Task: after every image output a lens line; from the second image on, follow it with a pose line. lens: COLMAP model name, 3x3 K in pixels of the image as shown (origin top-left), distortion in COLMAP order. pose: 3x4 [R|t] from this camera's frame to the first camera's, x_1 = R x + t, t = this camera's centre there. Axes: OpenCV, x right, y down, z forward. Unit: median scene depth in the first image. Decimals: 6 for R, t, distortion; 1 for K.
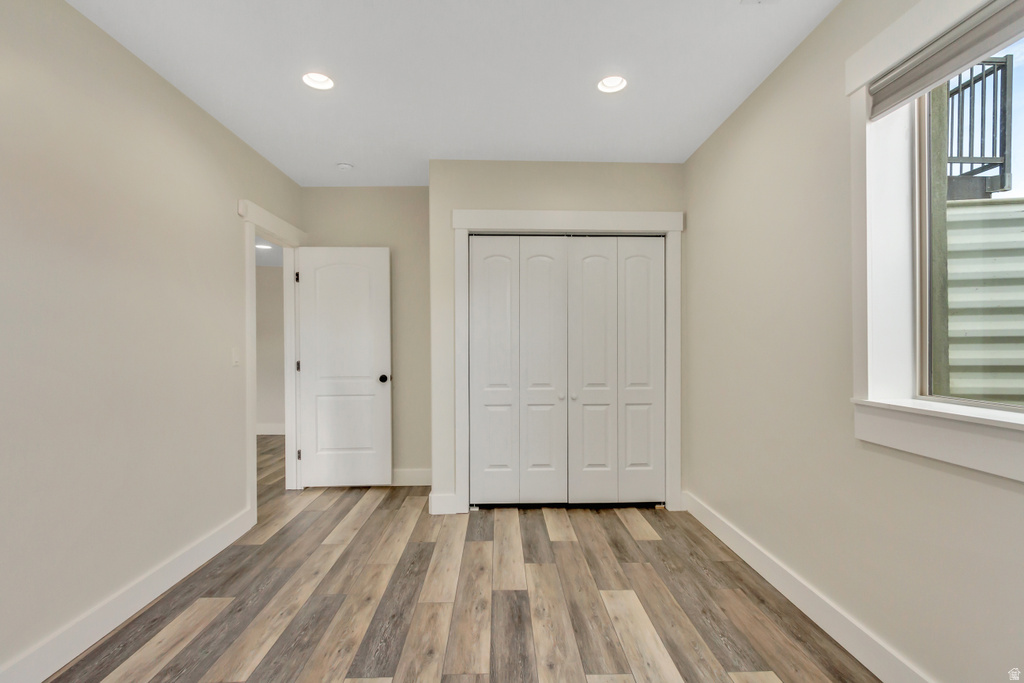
lens RADIAL K [[468.0, 0, 505.6], [0, 468.0, 347.4], [0, 0, 1]] dist [0.003714, -0.001071]
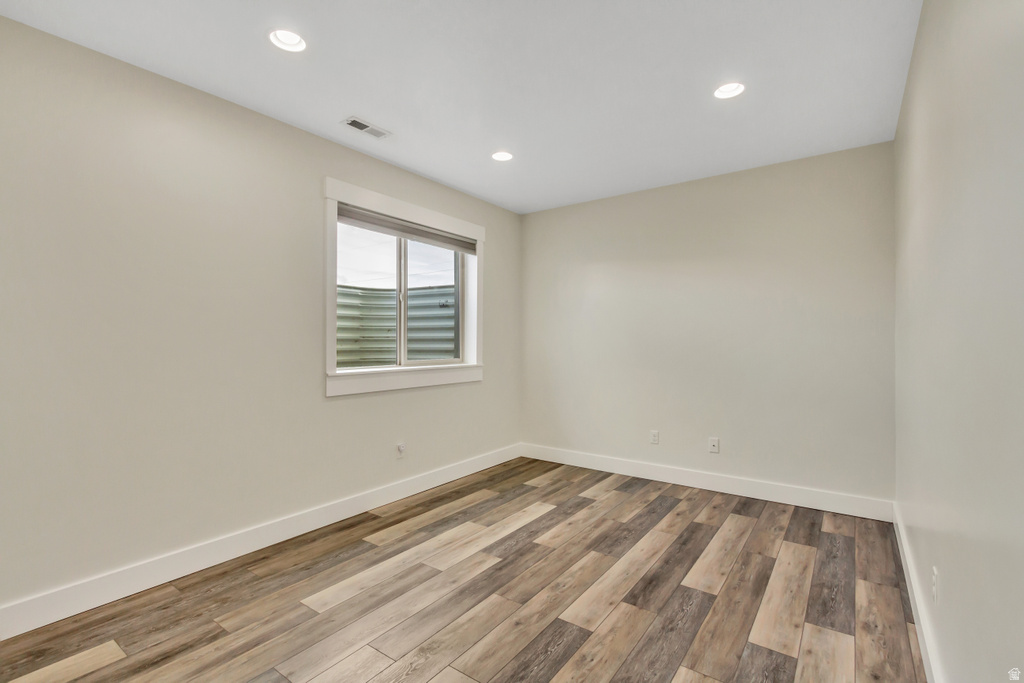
lens RADIAL K [[468.0, 0, 516.9], [0, 468.0, 335.0], [0, 0, 1]] dist [0.003714, -0.001071]
pose [[-0.799307, 0.012643, 0.600790, -0.775026], [0.008098, 0.999914, -0.010268, -0.009088], [-0.600868, -0.003342, -0.799341, 1.767086]]
